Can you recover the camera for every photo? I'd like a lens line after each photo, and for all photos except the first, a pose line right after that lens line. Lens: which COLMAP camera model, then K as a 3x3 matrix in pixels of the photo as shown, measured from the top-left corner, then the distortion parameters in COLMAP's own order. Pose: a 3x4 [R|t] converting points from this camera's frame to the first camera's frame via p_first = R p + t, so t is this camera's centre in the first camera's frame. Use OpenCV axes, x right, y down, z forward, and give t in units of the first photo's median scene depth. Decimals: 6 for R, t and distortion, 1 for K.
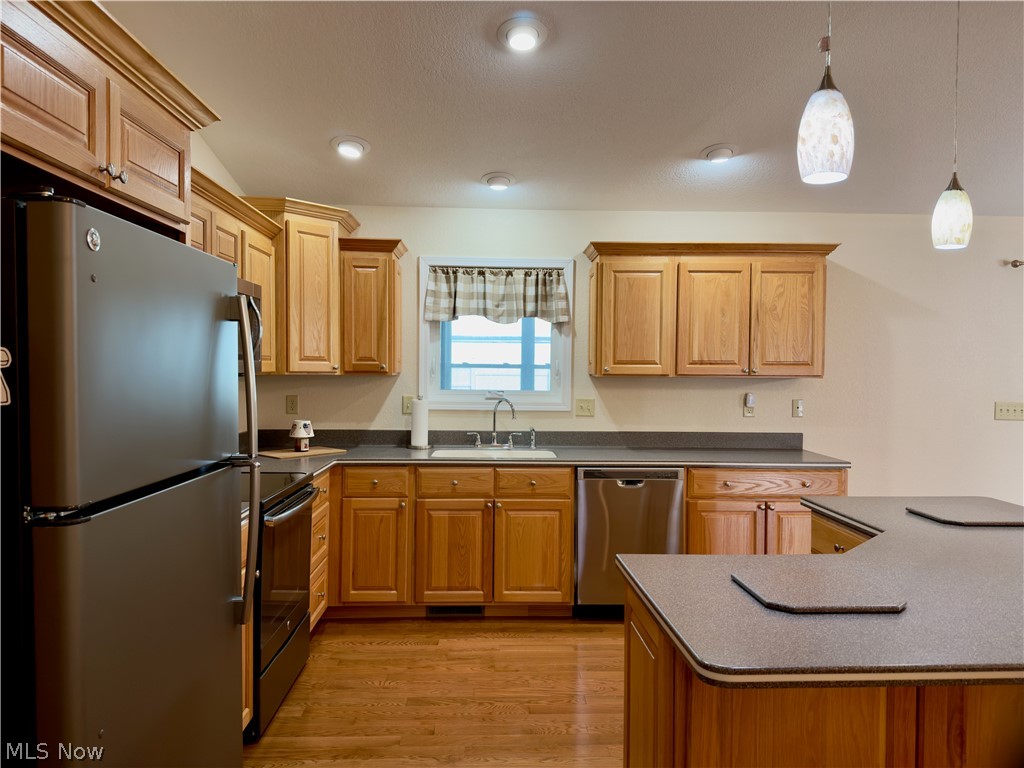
lens RADIAL K [[717.5, 0, 514.4], [0, 717.5, 388.1], [0, 0, 1]] dist [0.005869, 0.001070]
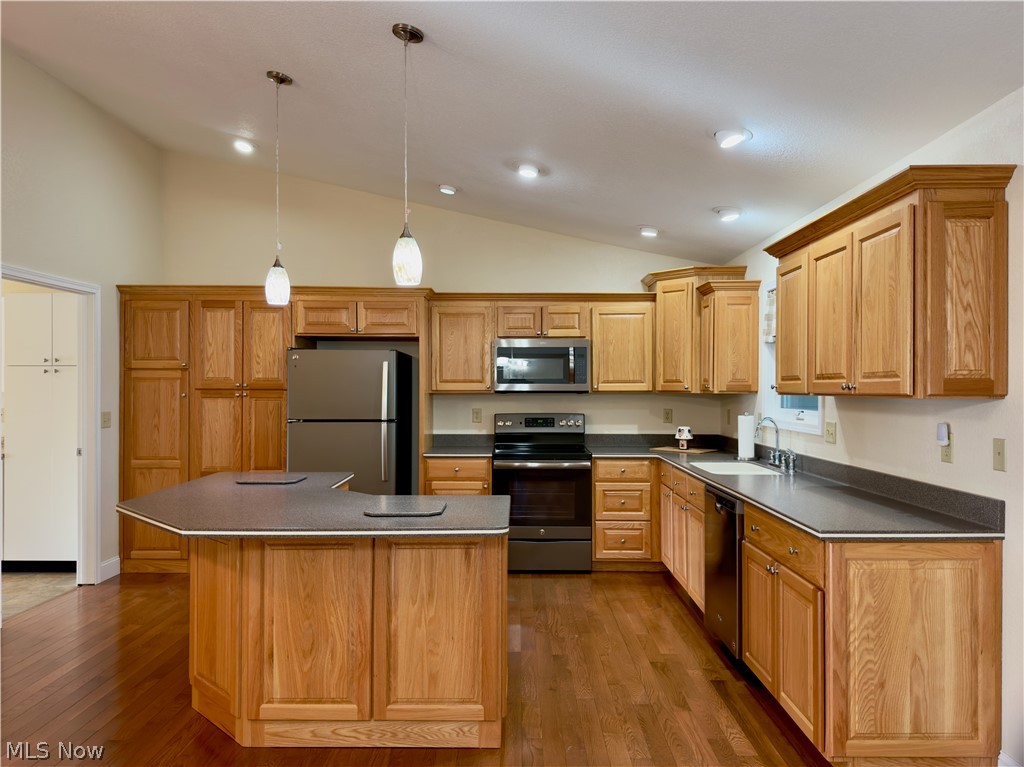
lens RADIAL K [[717.5, 0, 514.4], [0, 717.5, 387.6], [0, 0, 1]] dist [0.005869, 0.001070]
pose [[-0.035593, -0.008800, -0.999328, 1.070559], [-0.032688, 0.999436, -0.007637, -0.008278], [0.998832, 0.032394, -0.035861, 0.725477]]
